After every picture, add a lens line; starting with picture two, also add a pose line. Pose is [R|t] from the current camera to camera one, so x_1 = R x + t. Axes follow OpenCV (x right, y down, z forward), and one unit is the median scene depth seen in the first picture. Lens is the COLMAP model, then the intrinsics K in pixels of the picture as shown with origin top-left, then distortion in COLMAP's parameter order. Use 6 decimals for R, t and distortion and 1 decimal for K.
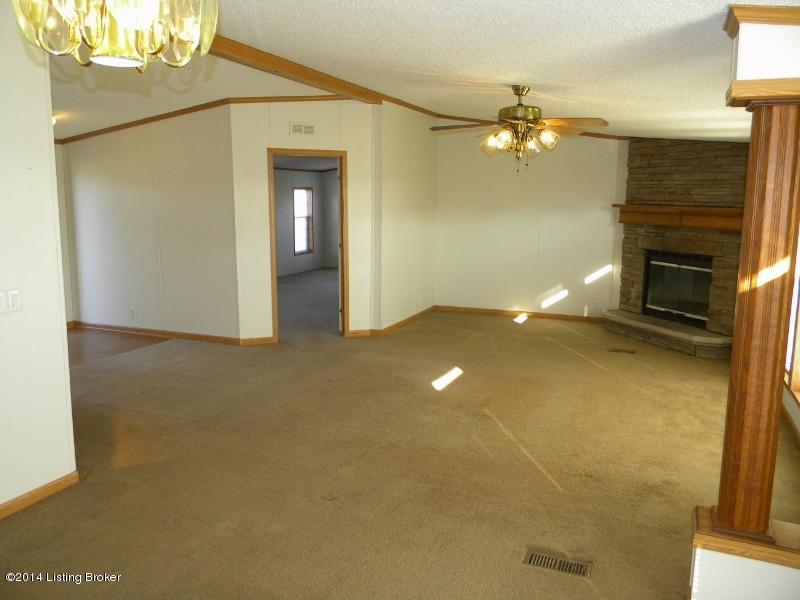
lens RADIAL K [[664.9, 0, 400.0], [0, 664.9, 300.0], [0, 0, 1]] dist [0.018926, -0.000921]
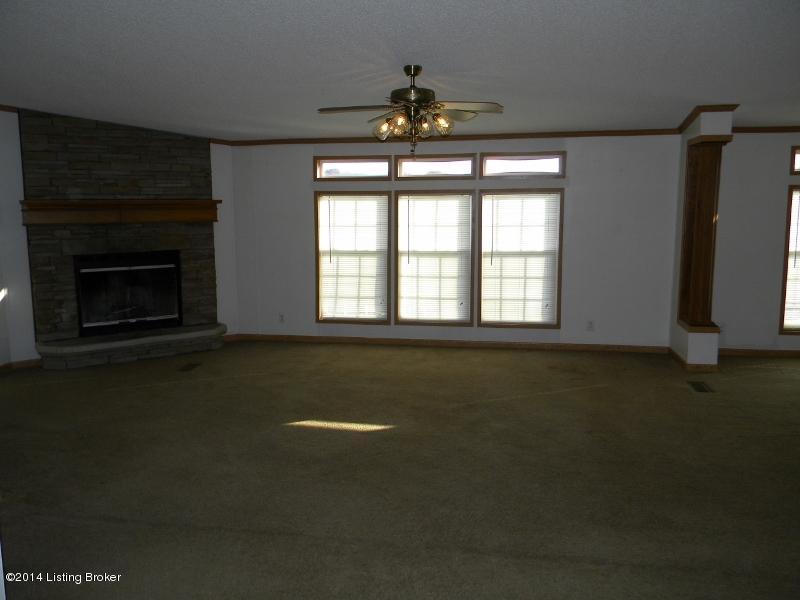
lens RADIAL K [[664.9, 0, 400.0], [0, 664.9, 300.0], [0, 0, 1]] dist [0.018926, -0.000921]
pose [[-0.202812, -0.160468, 0.965980, -0.525980], [0.163334, 0.967118, 0.194950, -0.126512], [-0.965499, 0.197316, -0.169934, 0.832586]]
